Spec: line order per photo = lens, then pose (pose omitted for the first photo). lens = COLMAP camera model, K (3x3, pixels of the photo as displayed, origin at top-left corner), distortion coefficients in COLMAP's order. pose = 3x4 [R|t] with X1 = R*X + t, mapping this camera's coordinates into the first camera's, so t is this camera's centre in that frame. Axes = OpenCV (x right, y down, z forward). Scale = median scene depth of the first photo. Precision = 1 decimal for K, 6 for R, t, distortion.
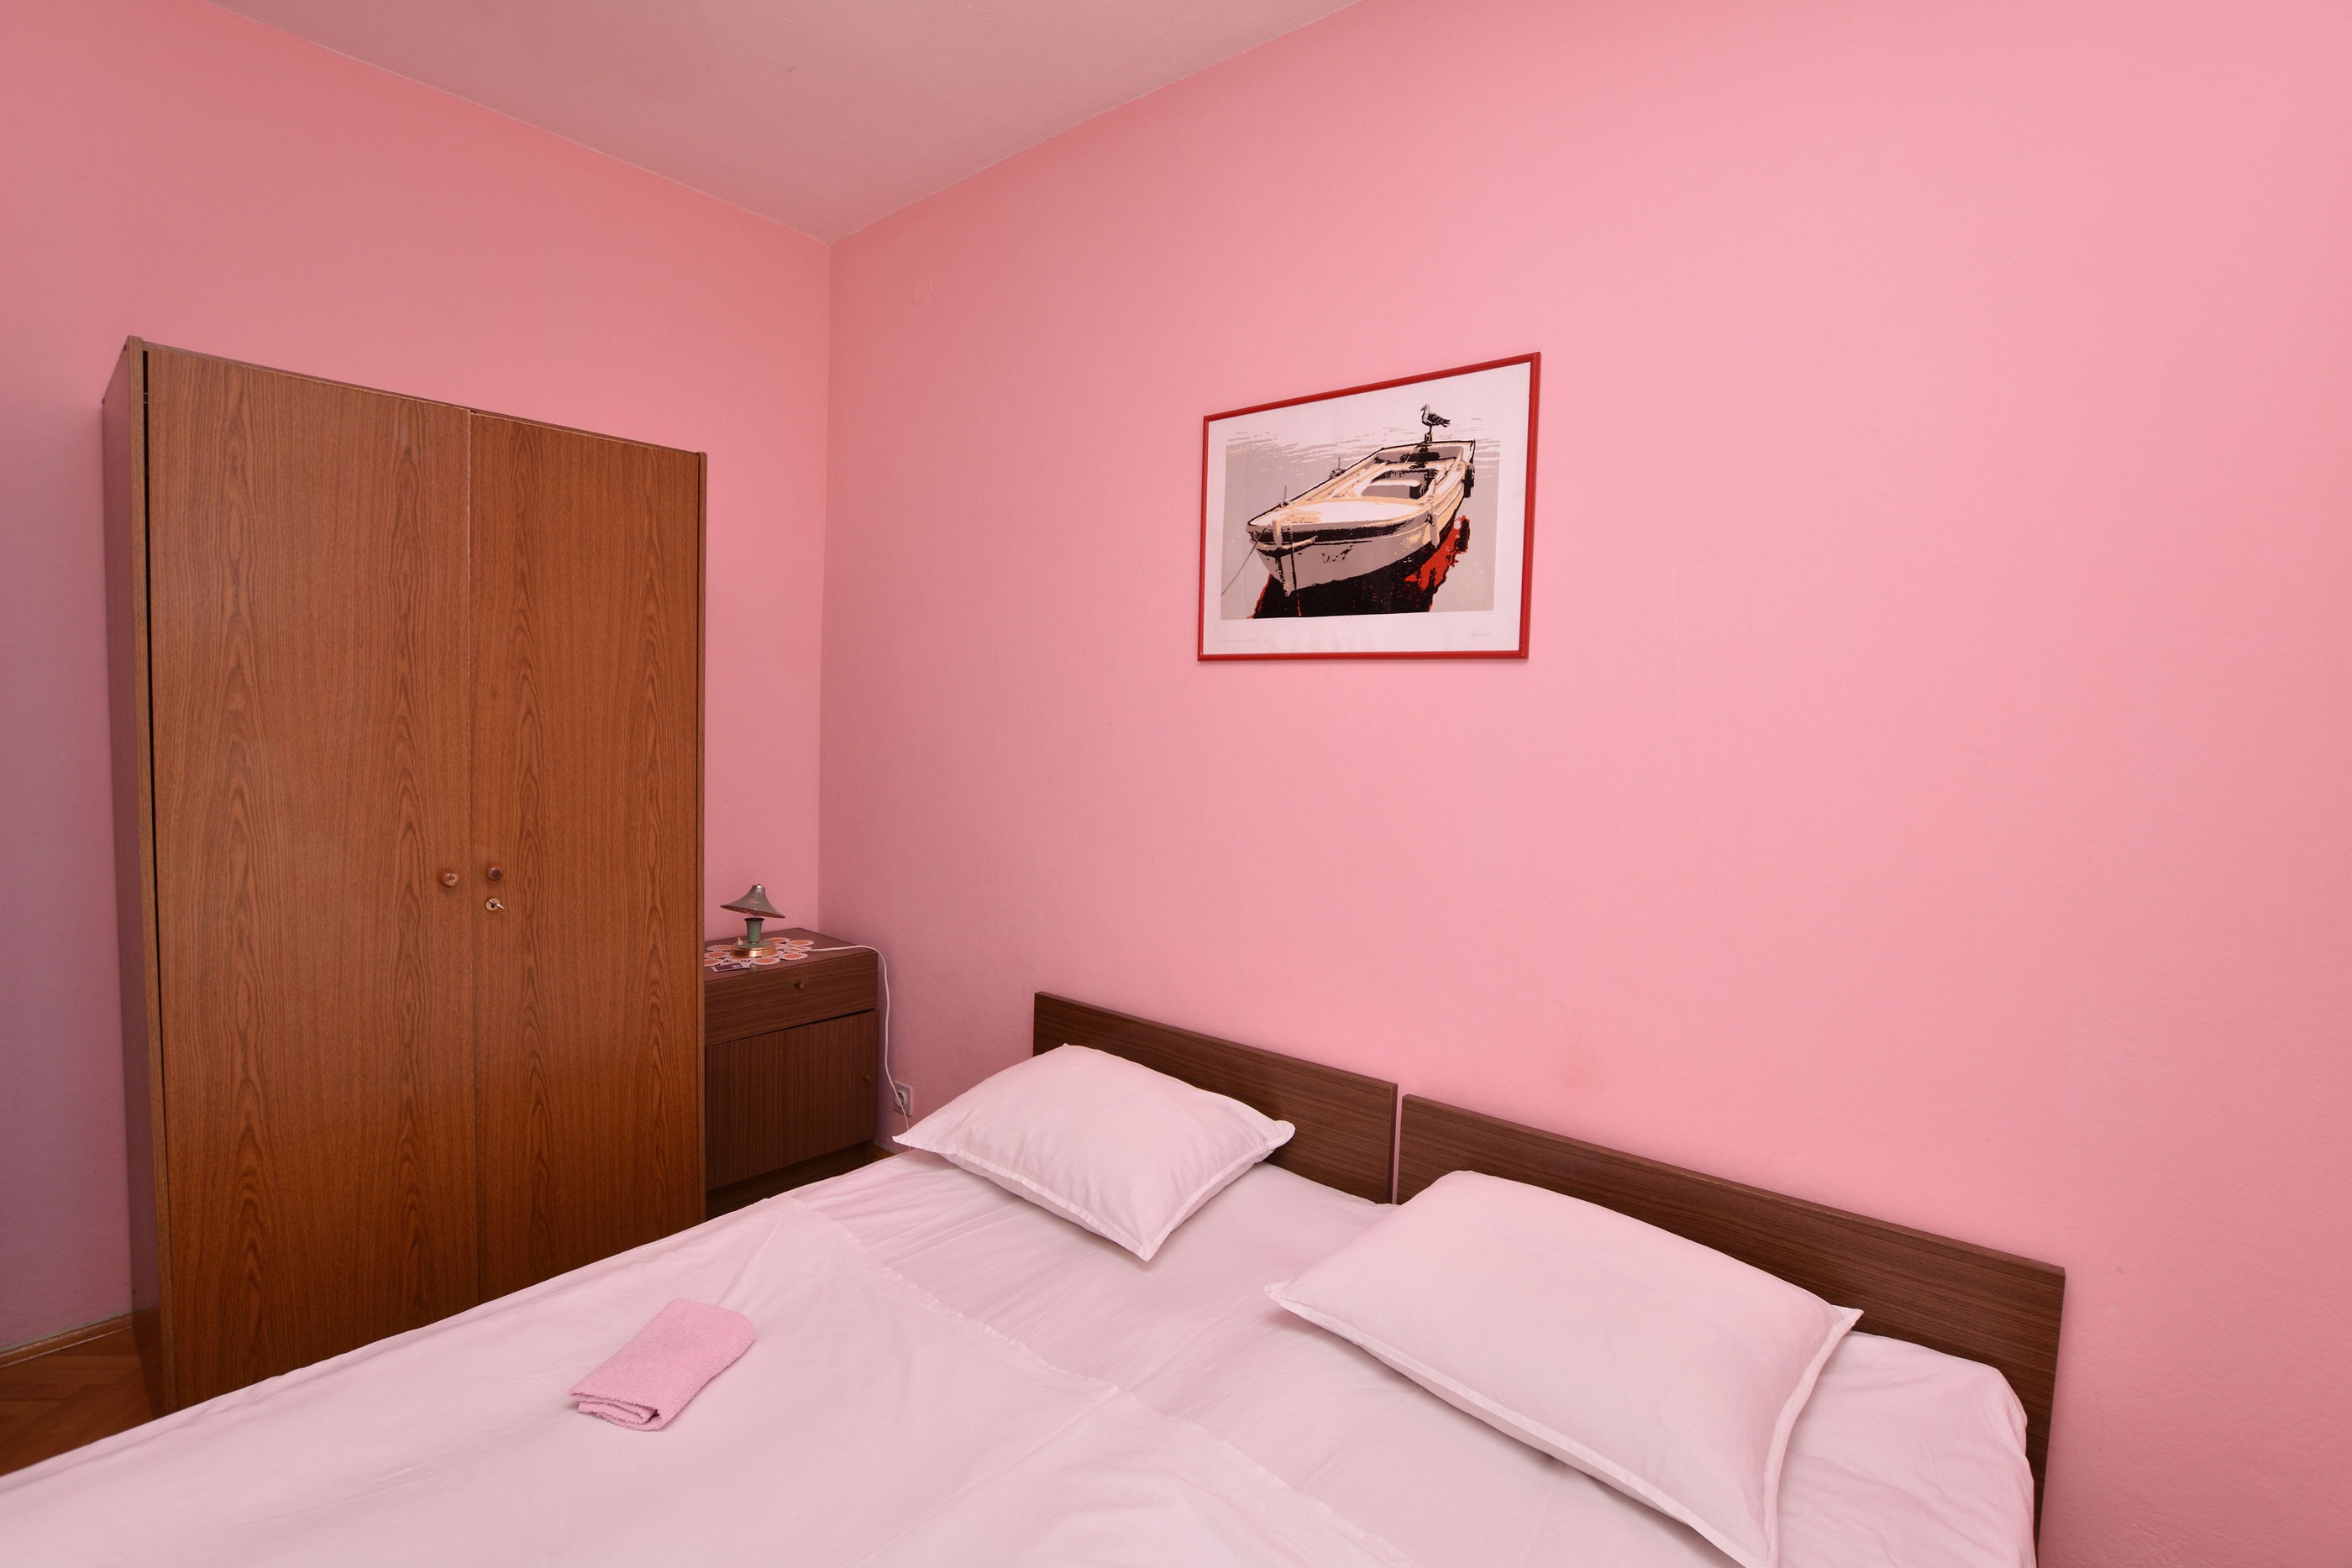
lens RADIAL K [[1078.7, 0, 1181.8], [0, 1078.7, 778.2], [0, 0, 1]] dist [-0.028745, 0.000823]
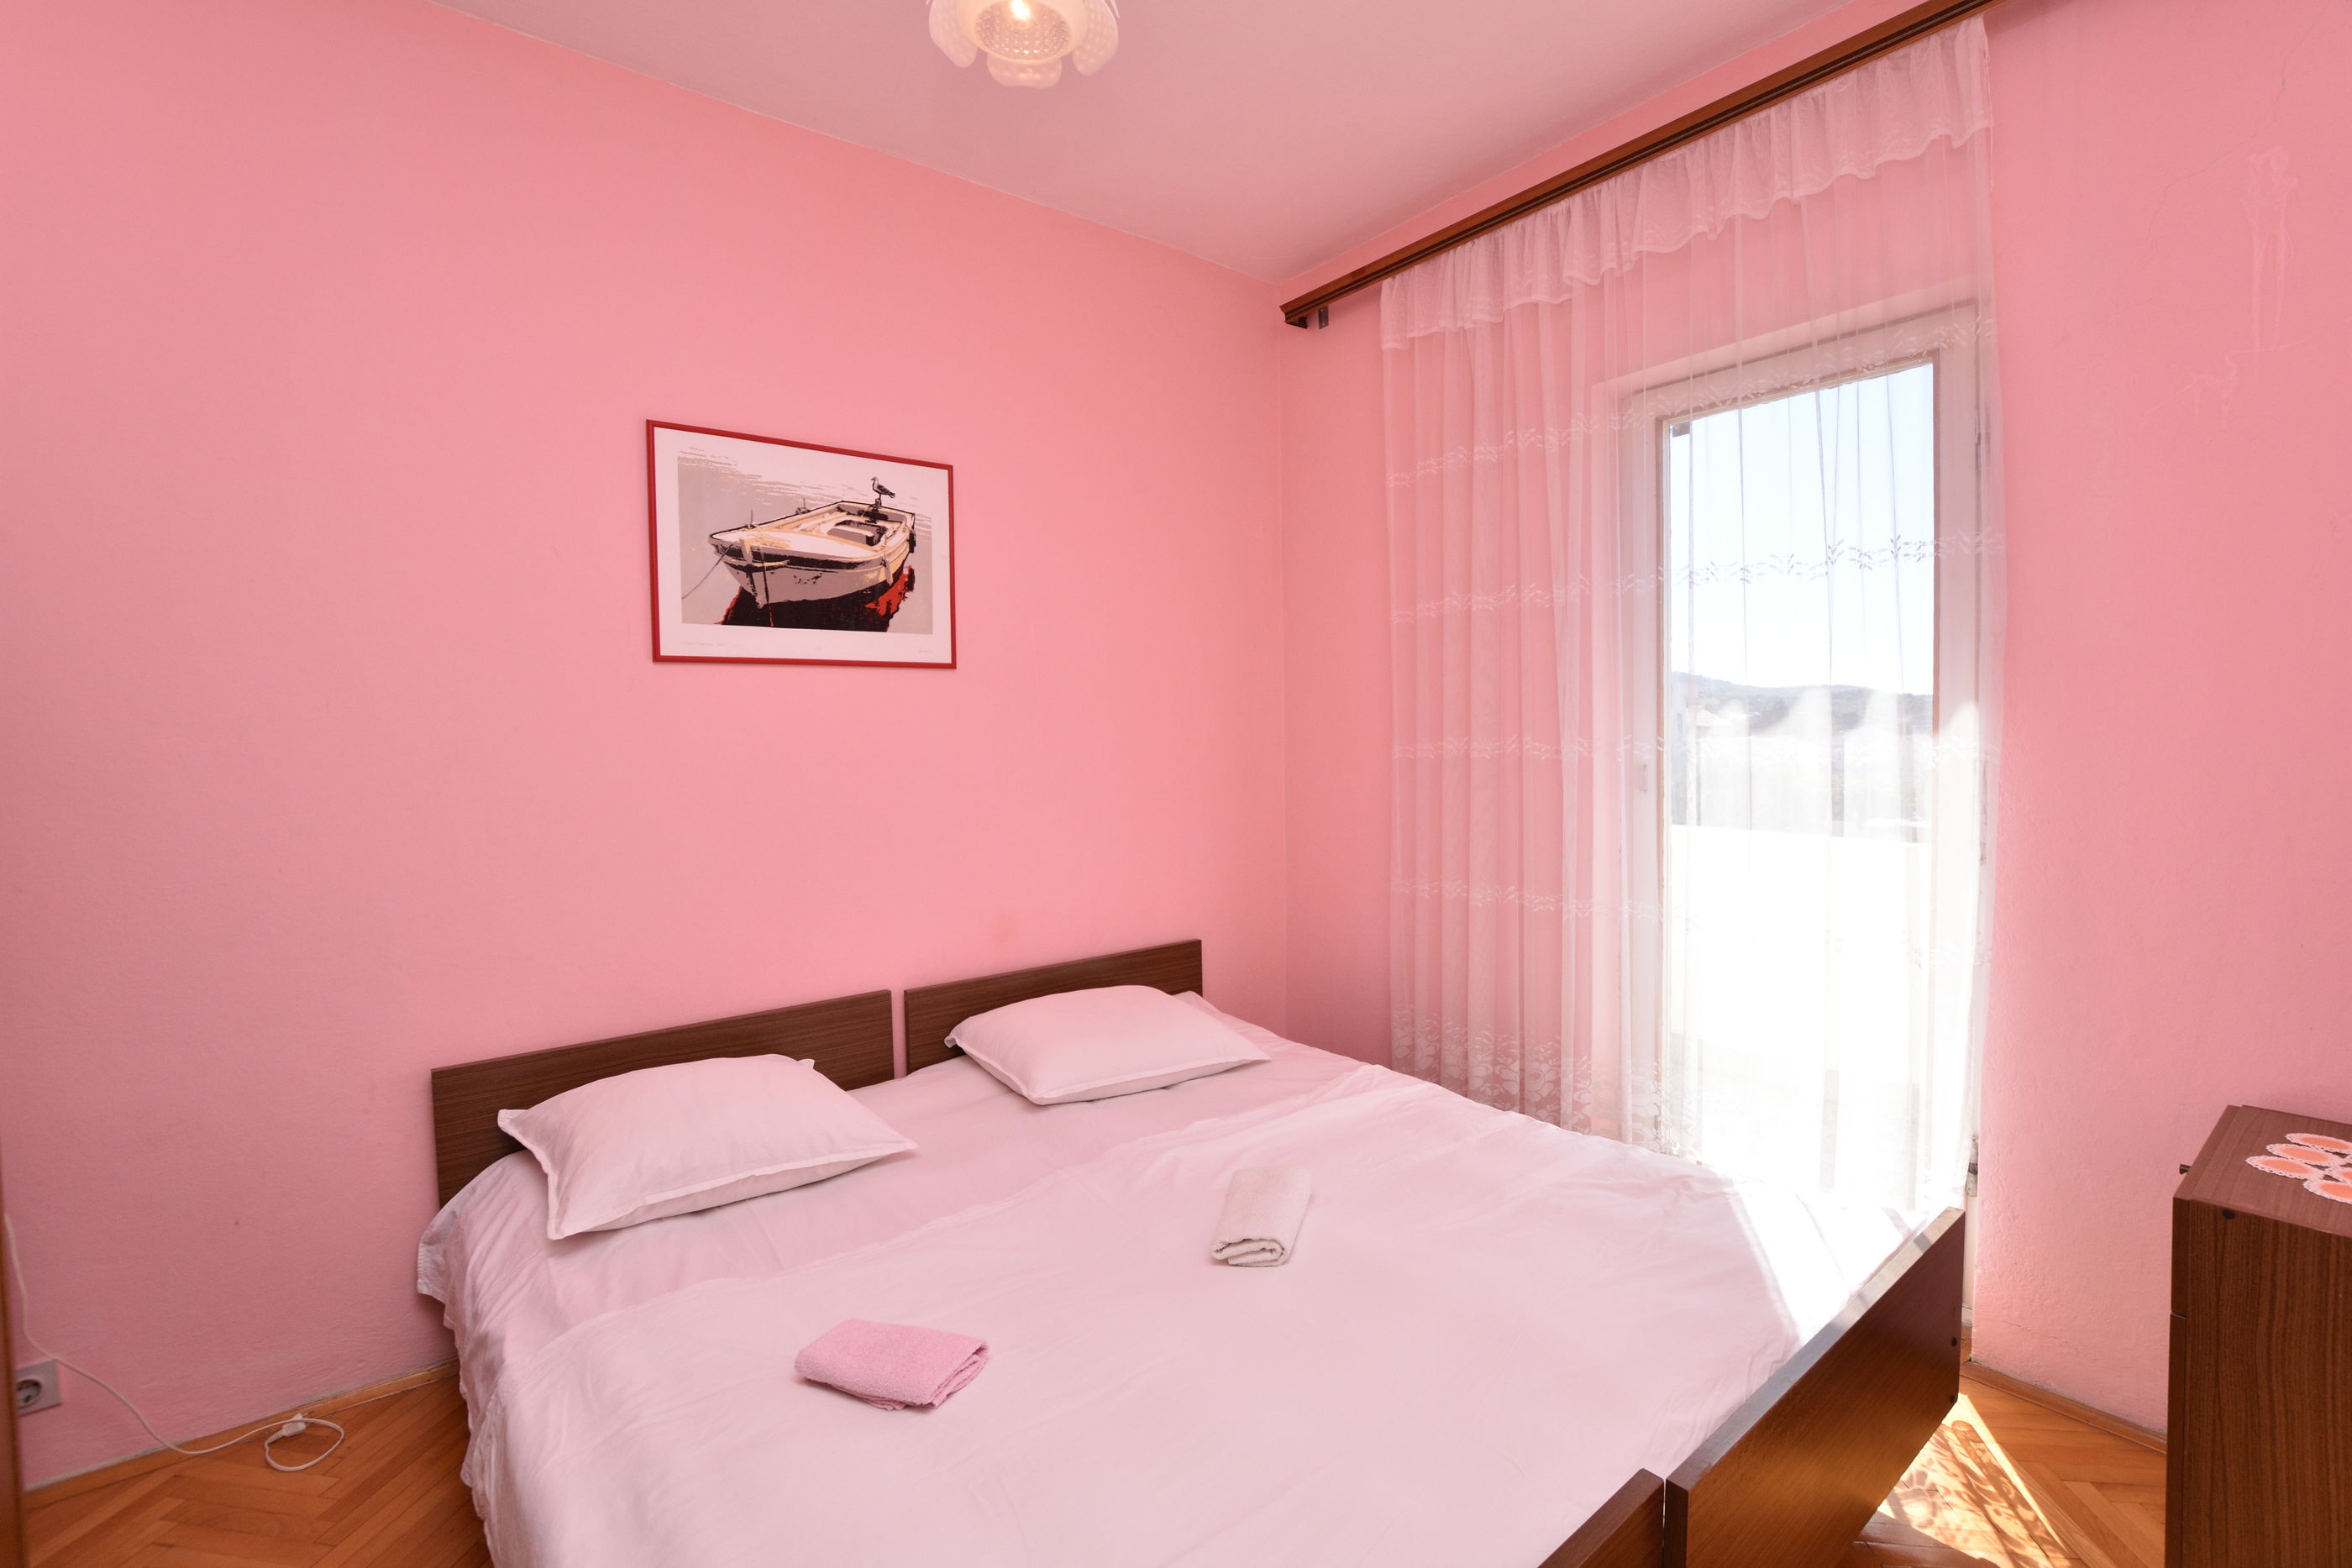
lens RADIAL K [[1078.7, 0, 1186.4], [0, 1078.7, 781.9], [0, 0, 1]] dist [-0.028745, 0.000823]
pose [[0.201059, -0.081500, 0.976183, -1.004565], [0.078909, 0.994642, 0.066789, -0.027678], [-0.976396, 0.063601, 0.206412, 0.359208]]
